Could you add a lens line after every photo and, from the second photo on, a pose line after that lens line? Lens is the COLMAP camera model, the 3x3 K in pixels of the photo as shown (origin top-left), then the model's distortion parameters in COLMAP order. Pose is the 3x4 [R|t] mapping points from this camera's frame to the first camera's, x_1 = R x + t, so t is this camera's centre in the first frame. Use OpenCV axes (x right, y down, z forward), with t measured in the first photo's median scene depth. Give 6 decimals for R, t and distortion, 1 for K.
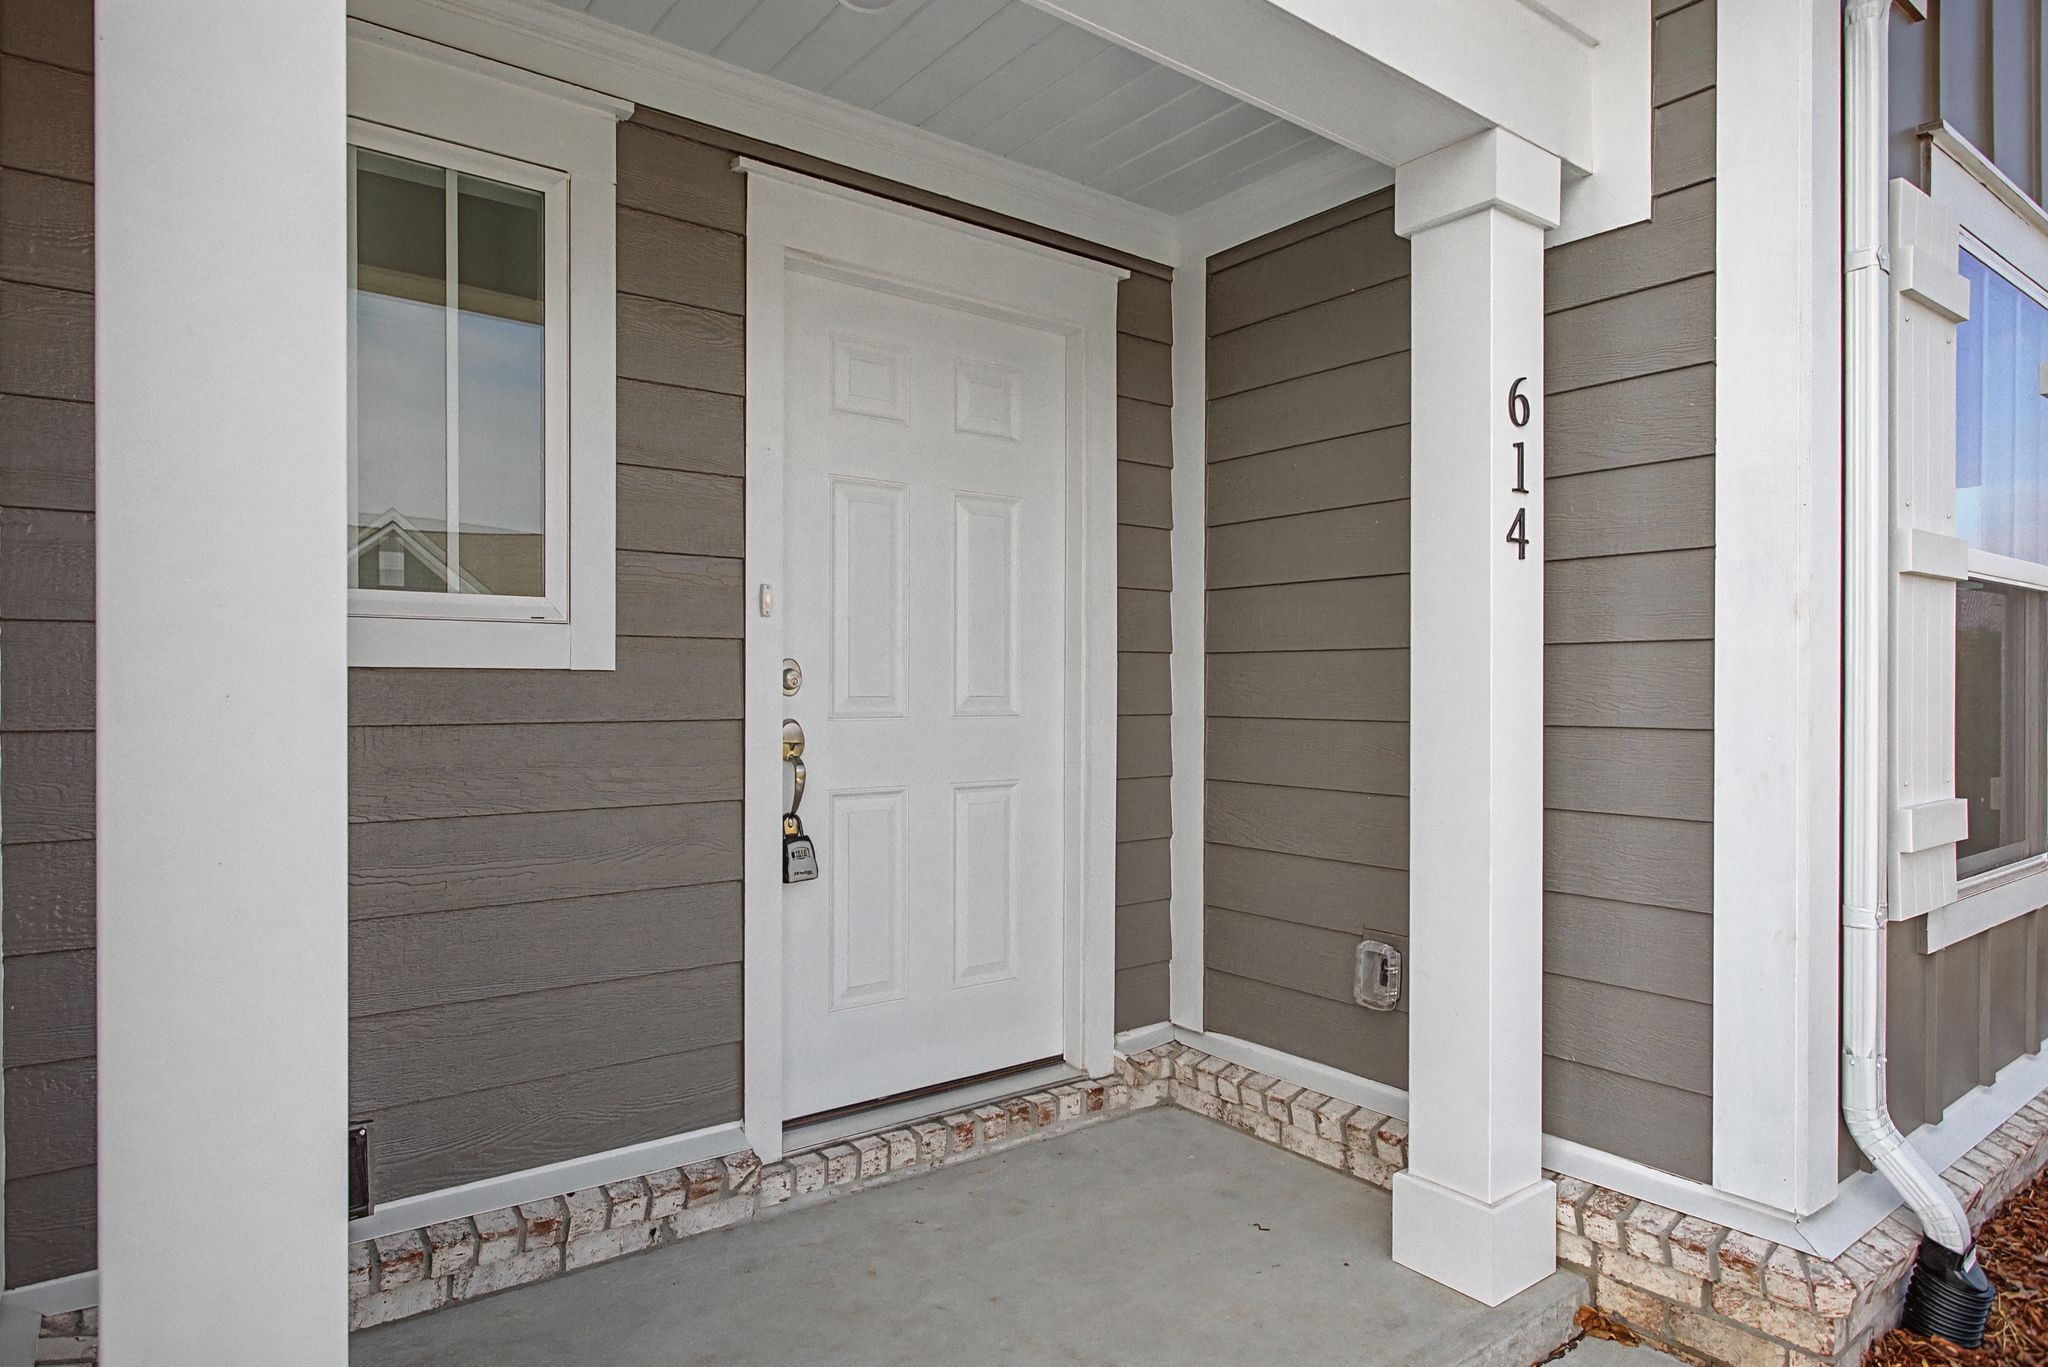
lens RADIAL K [[1187.8, 0, 1024.4], [0, 1187.8, 692.4], [0, 0, 1]] dist [-0.001049, 0.000573]
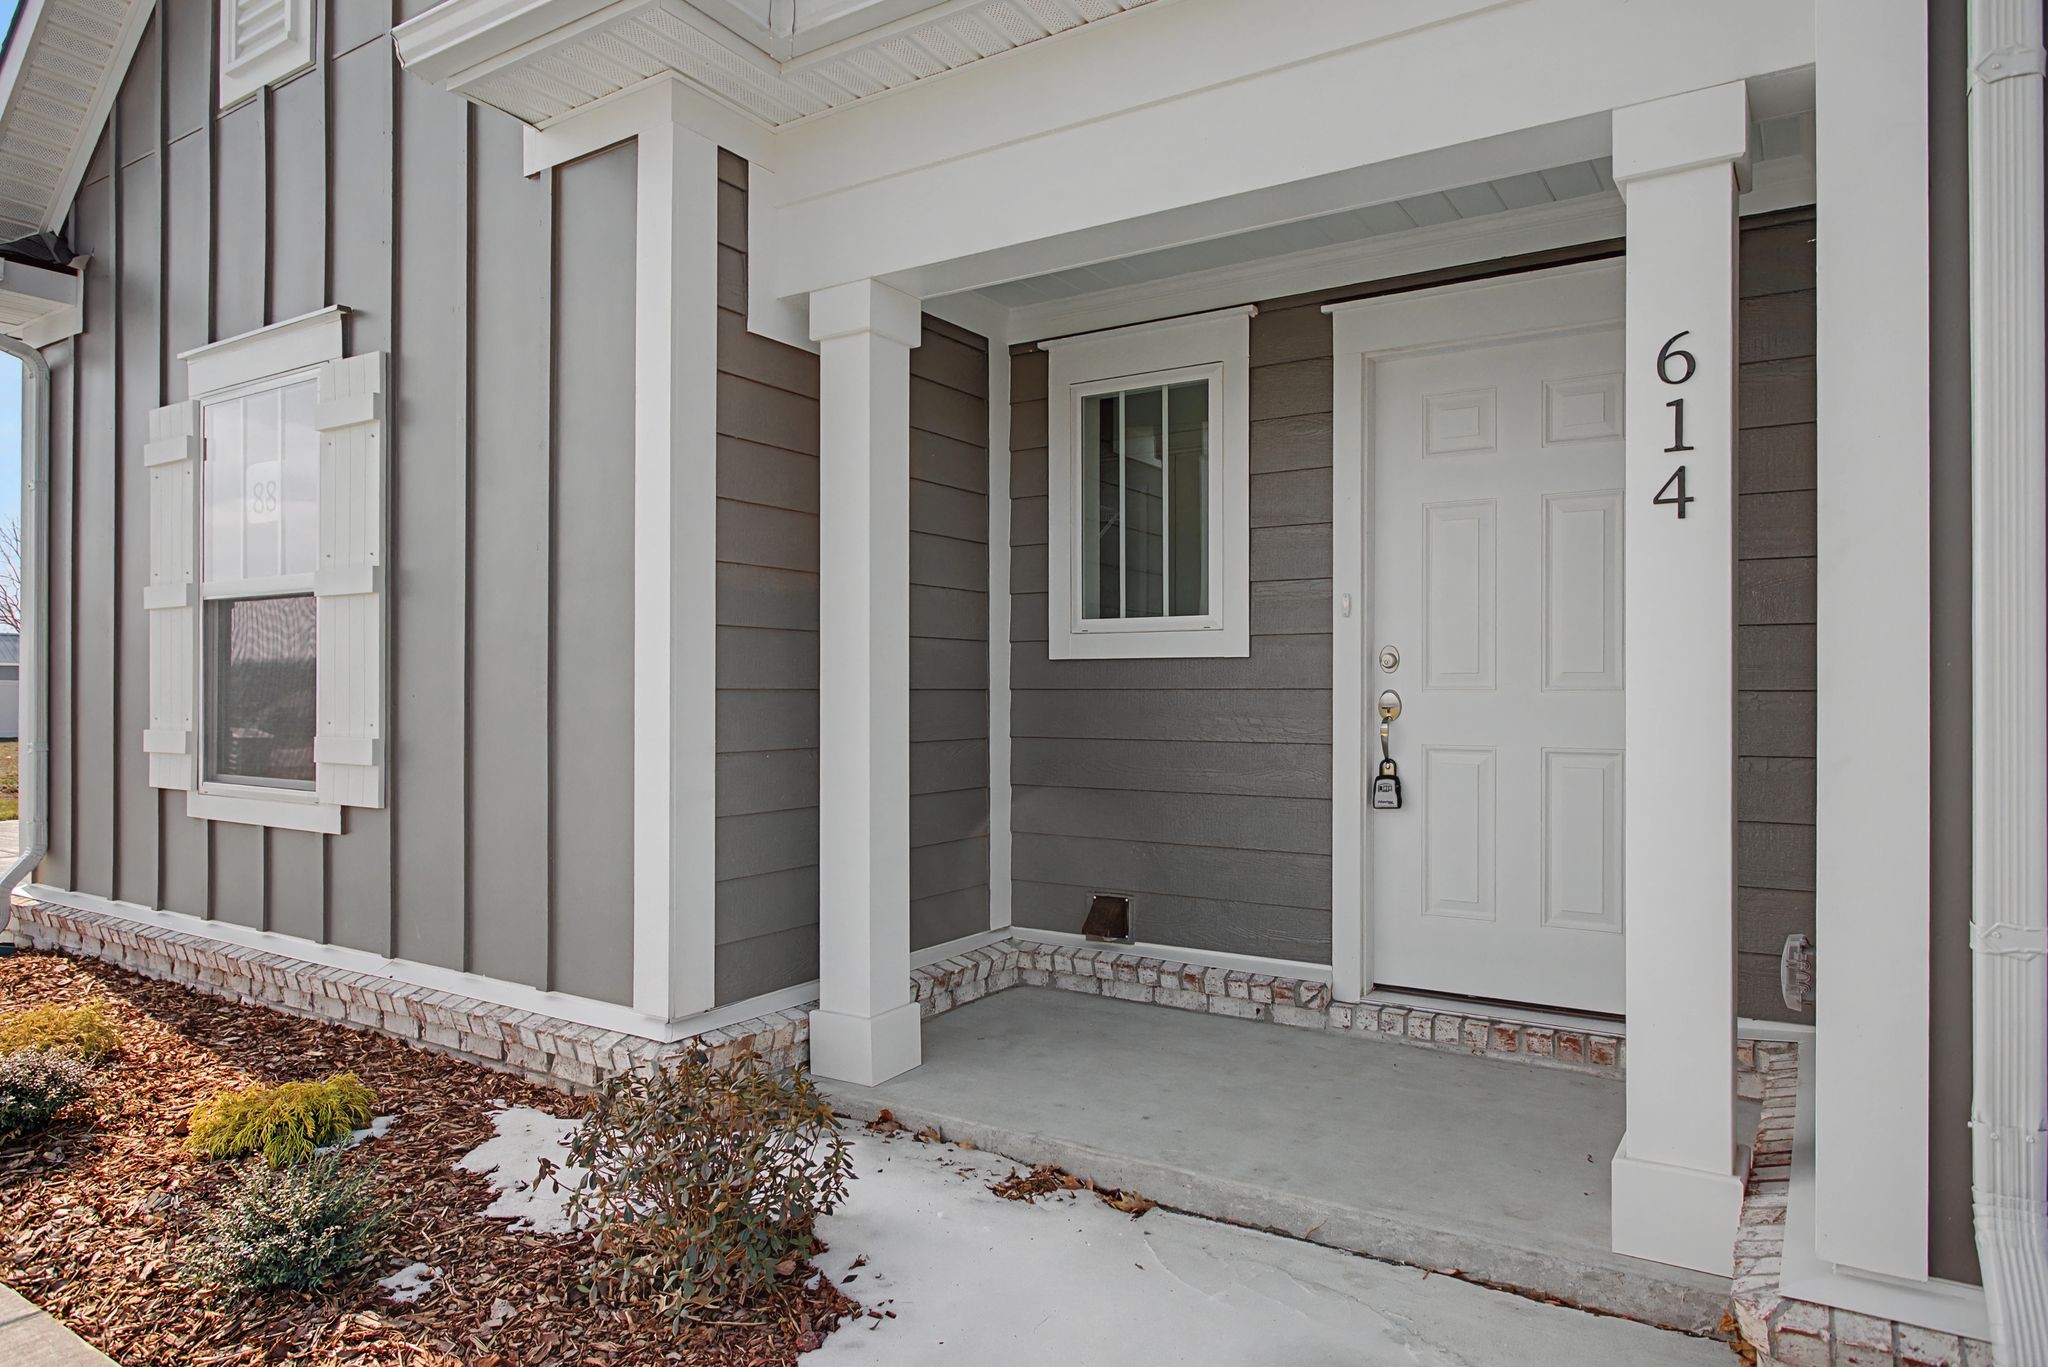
lens RADIAL K [[1273.0, 0, 1024.0], [0, 1273.0, 683.5], [0, 0, 1]] dist [-0.001410, -0.000051]
pose [[0.330695, -0.006913, -0.943712, 1.184476], [-0.003932, 0.999954, -0.008703, 0.033775], [0.943729, 0.006589, 0.330653, 0.140026]]
